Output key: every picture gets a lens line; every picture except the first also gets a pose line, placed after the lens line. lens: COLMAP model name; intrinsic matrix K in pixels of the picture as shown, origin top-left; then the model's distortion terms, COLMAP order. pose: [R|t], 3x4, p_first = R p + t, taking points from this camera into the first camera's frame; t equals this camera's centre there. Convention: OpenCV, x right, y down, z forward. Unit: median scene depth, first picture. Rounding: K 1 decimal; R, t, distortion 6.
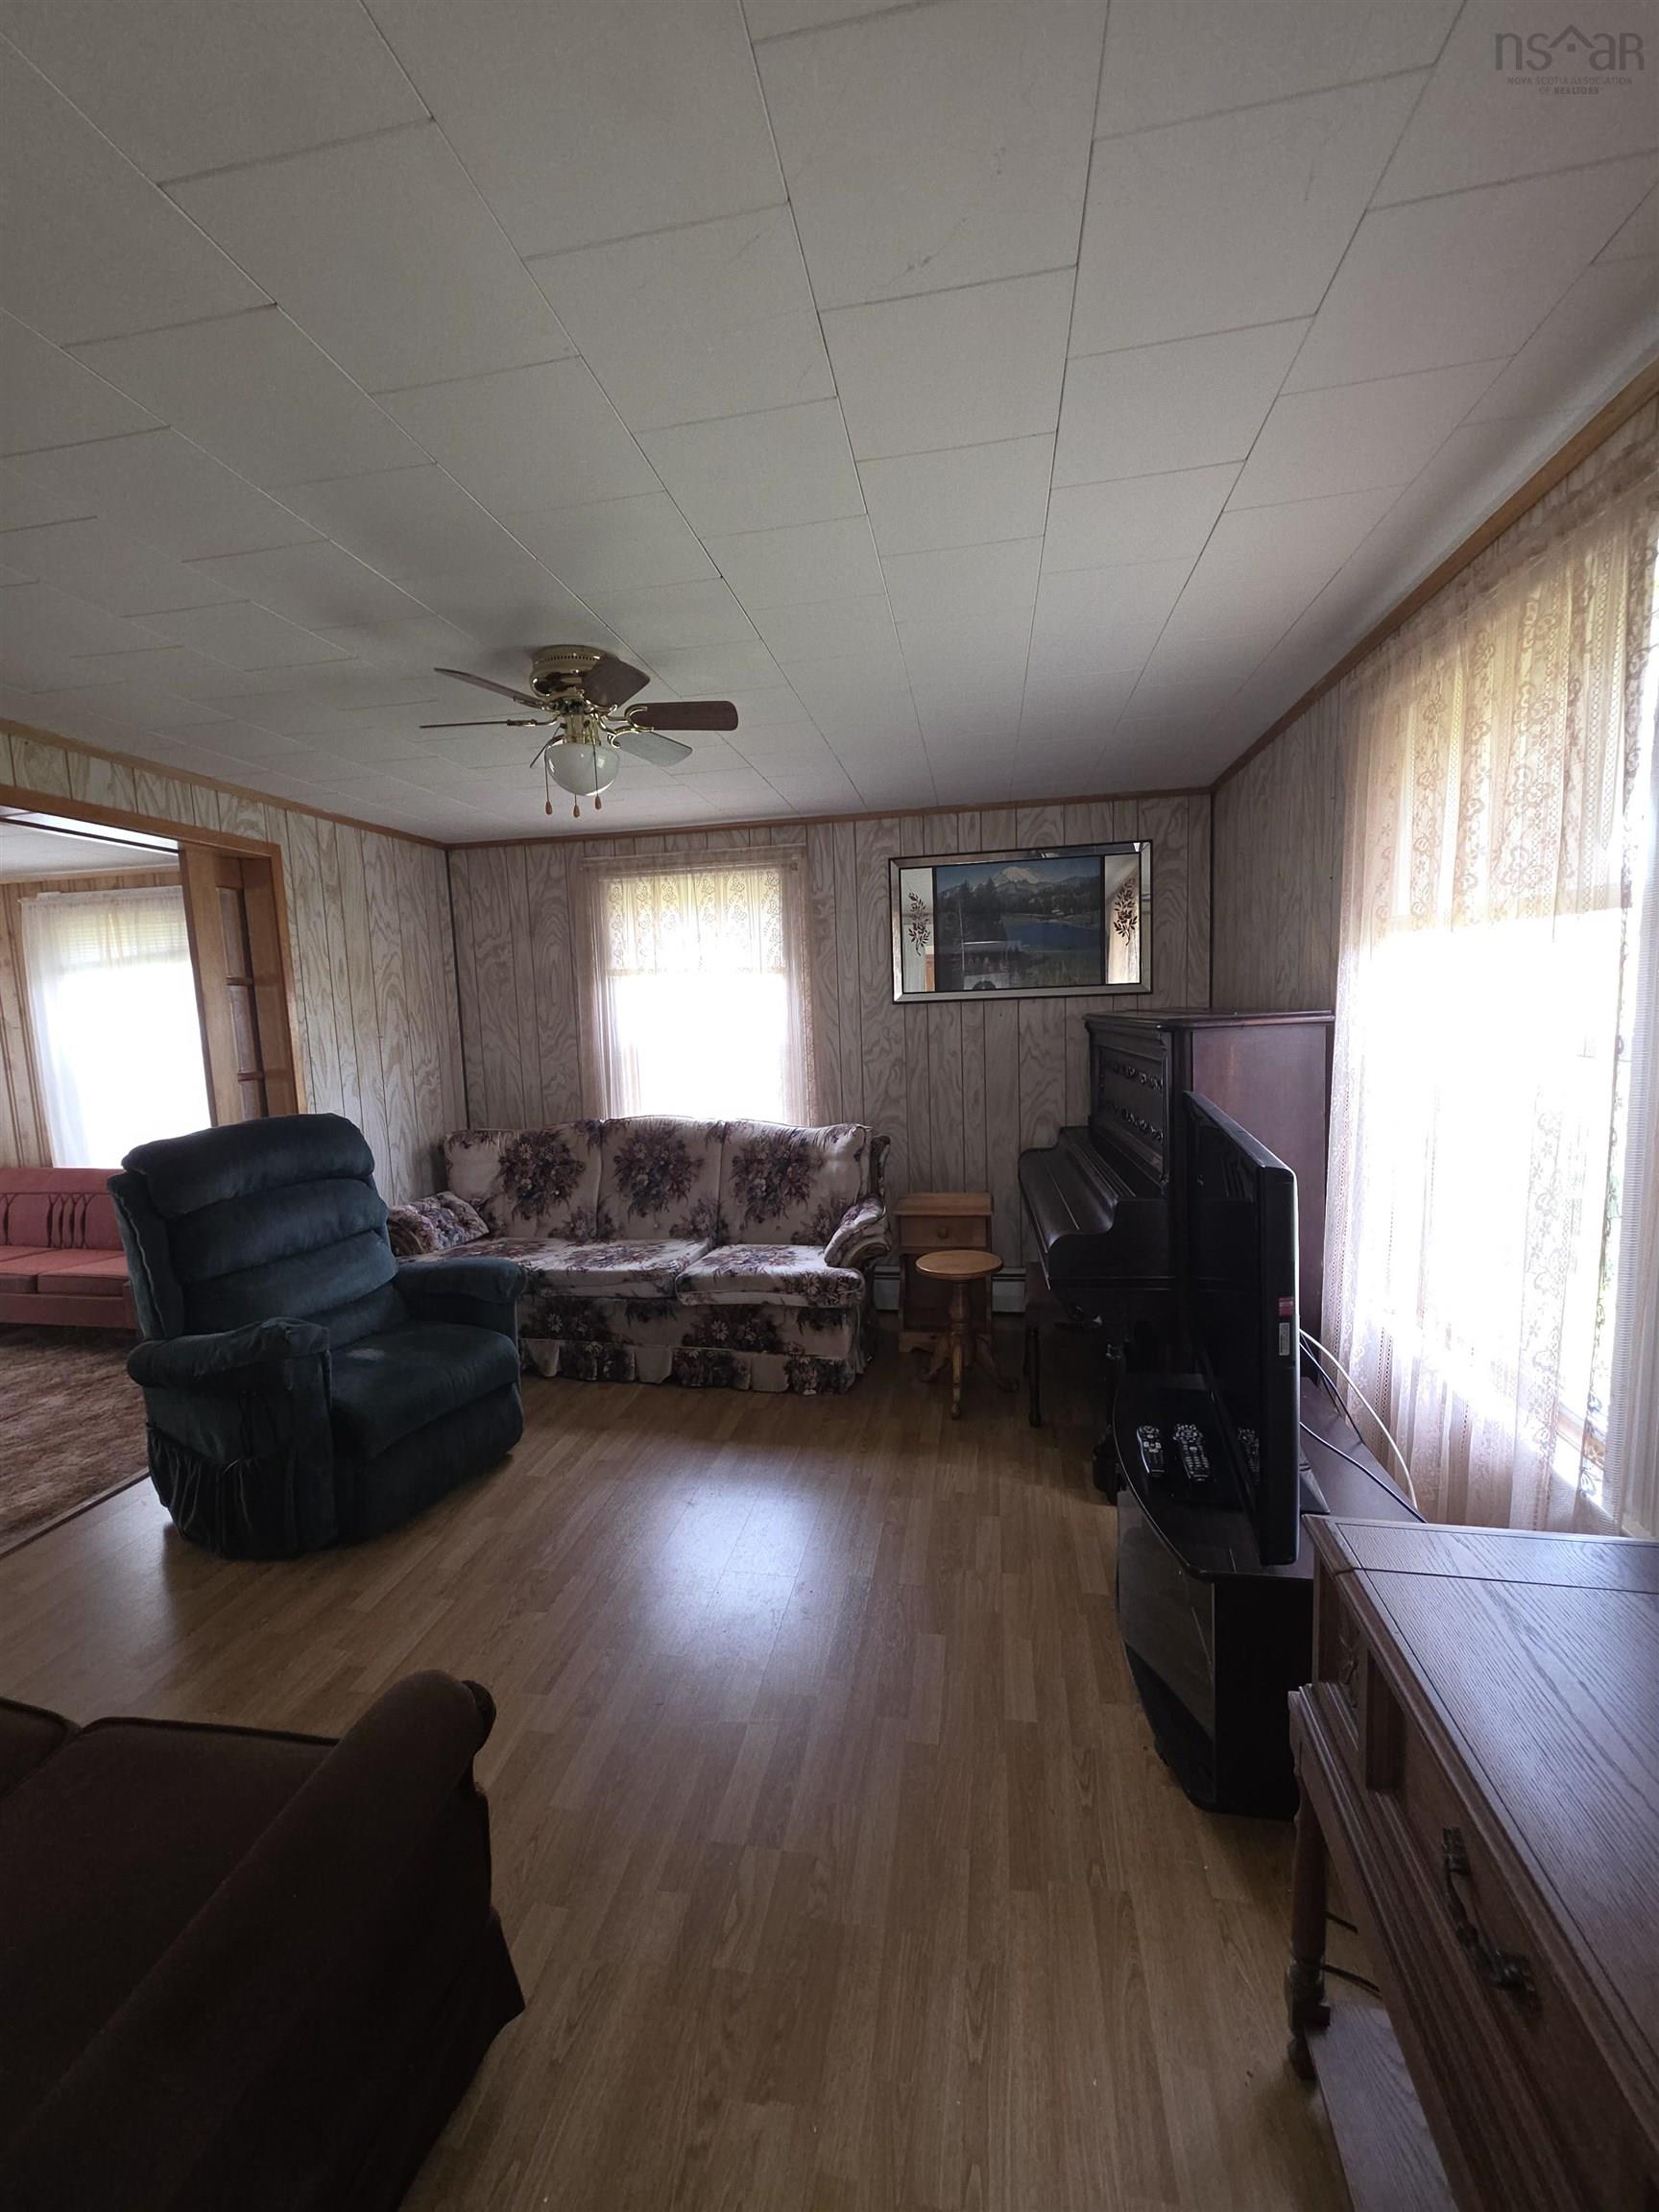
lens RADIAL K [[879.5, 0, 839.2], [0, 879.5, 1097.5], [0, 0, 1]] dist [-0.000078, 0.000061]
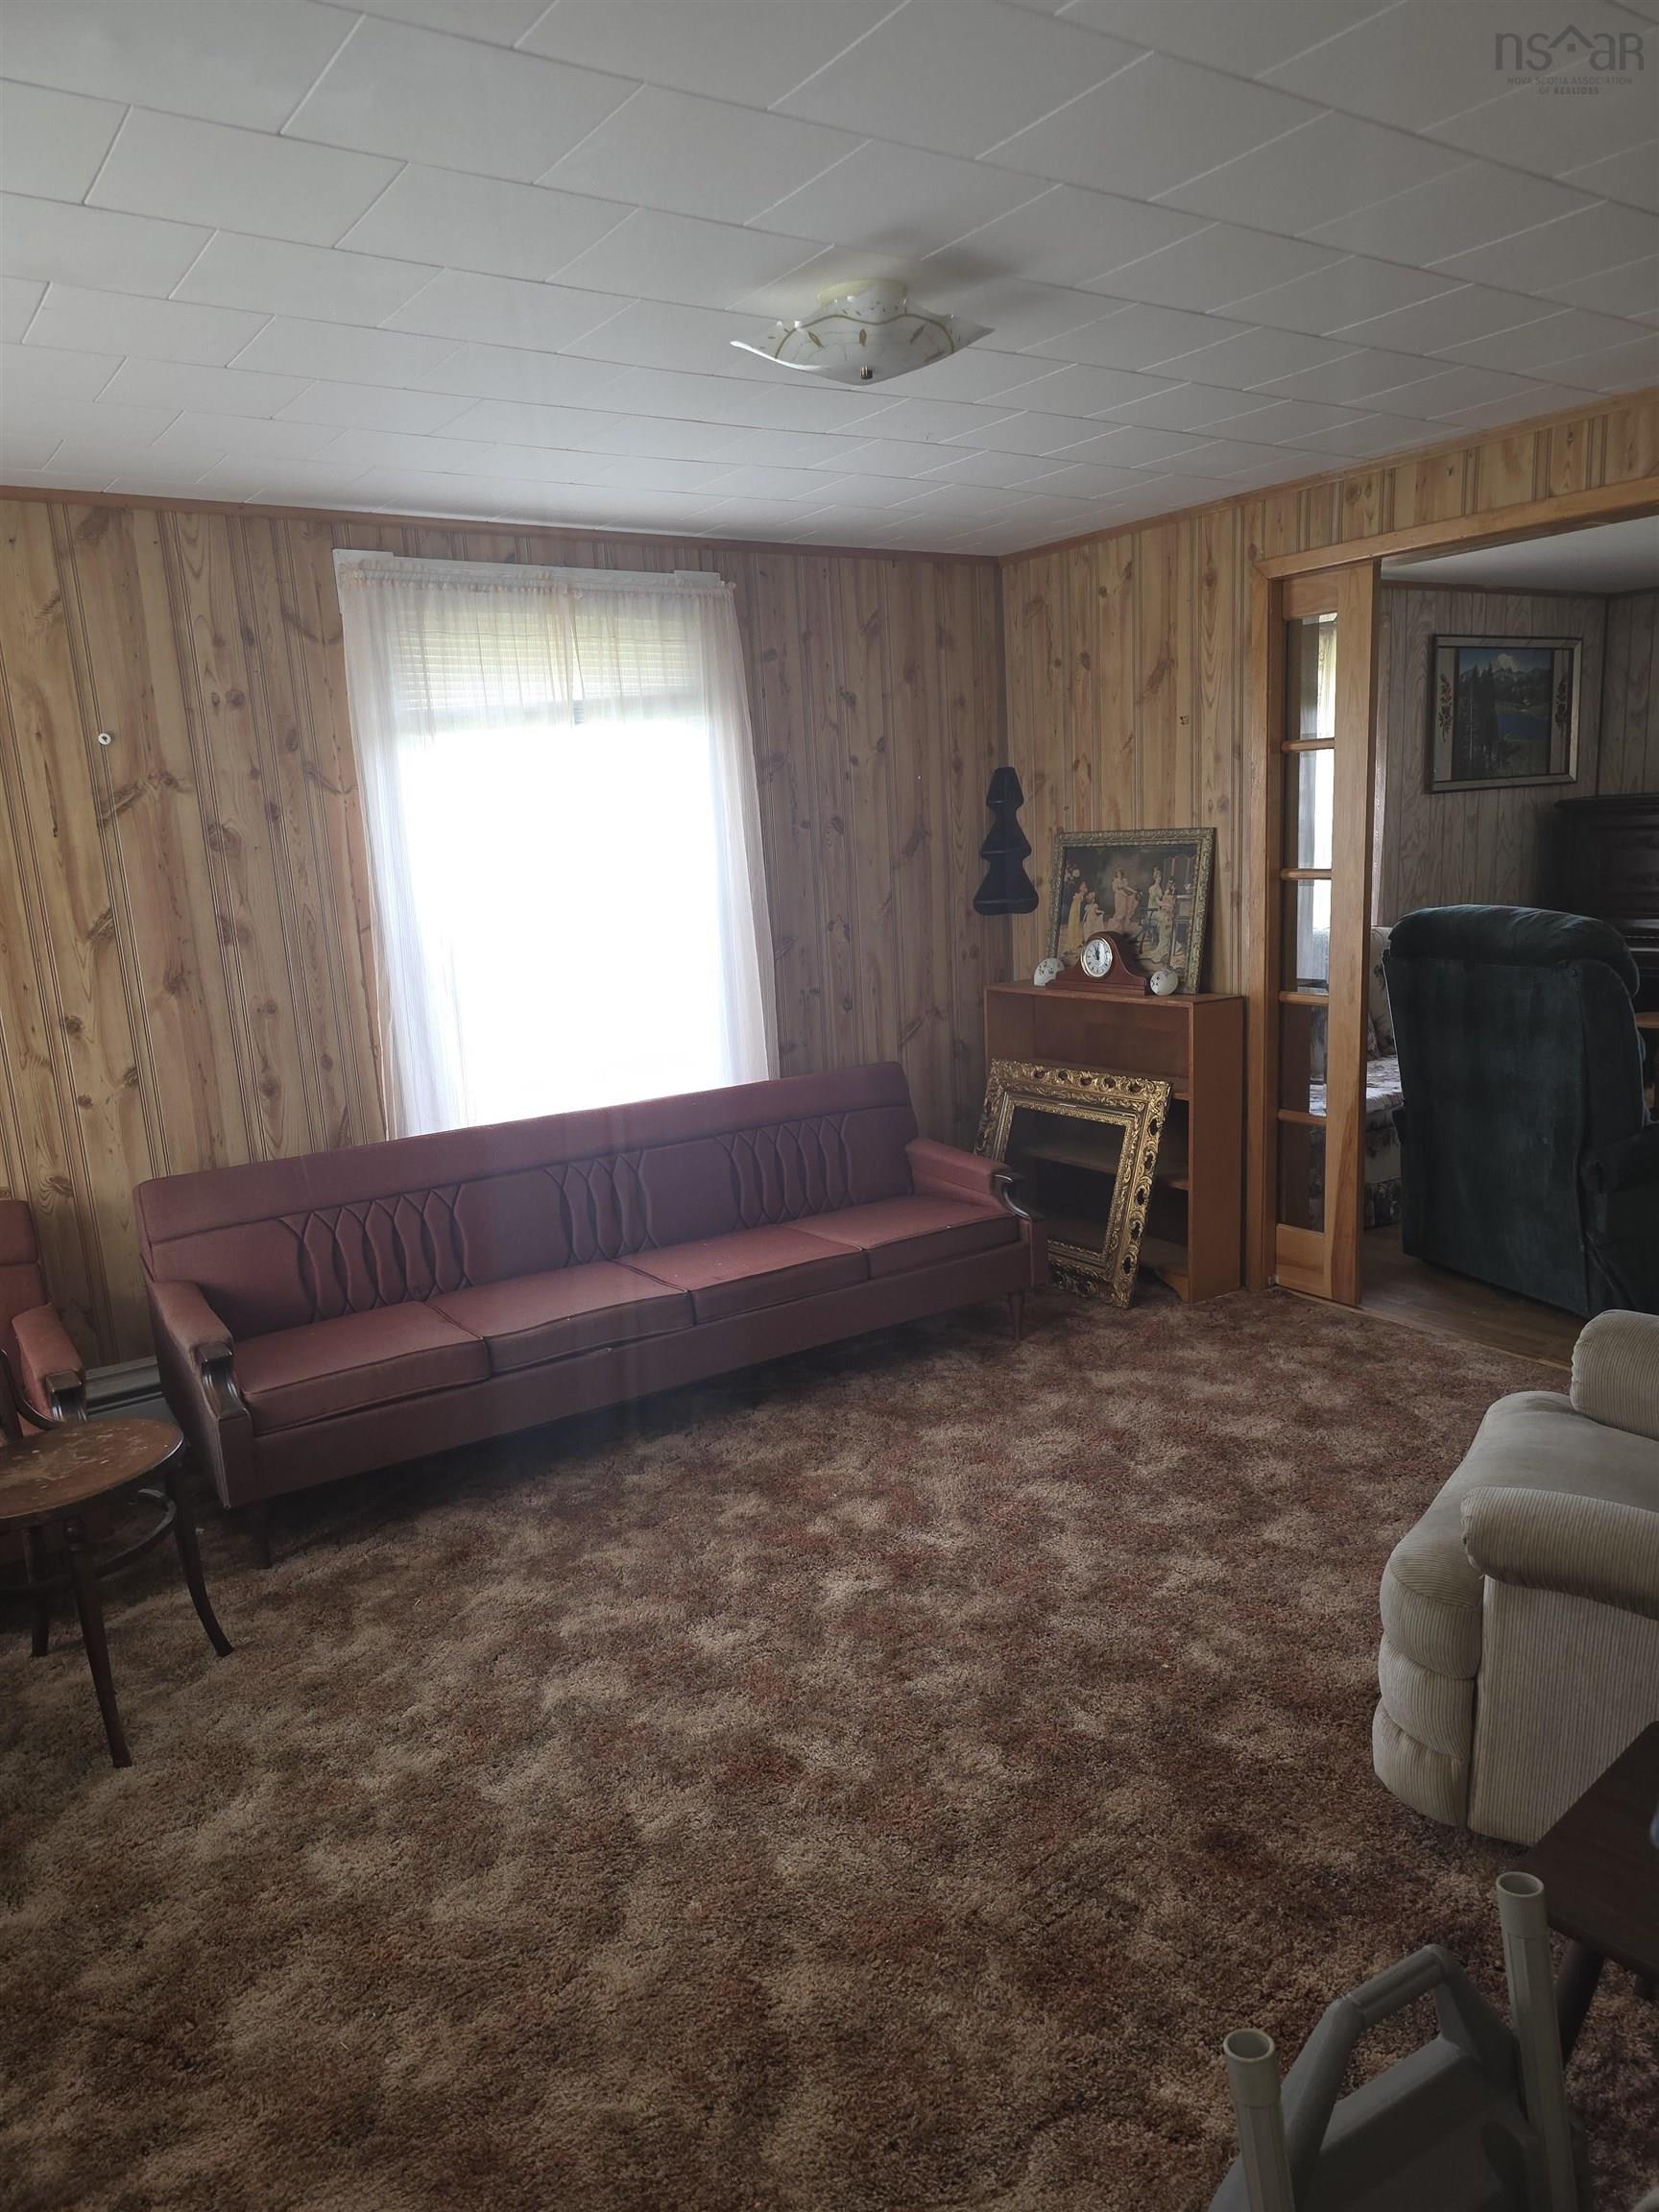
lens RADIAL K [[1486.0, 0, 832.4], [0, 1486.0, 1124.0], [0, 0, 1]] dist [0.031444, 0.003615]
pose [[0.708809, -0.143112, 0.690731, -1.565744], [0.106982, 0.989686, 0.095271, 0.023130], [-0.697241, 0.006367, 0.716808, 0.303623]]
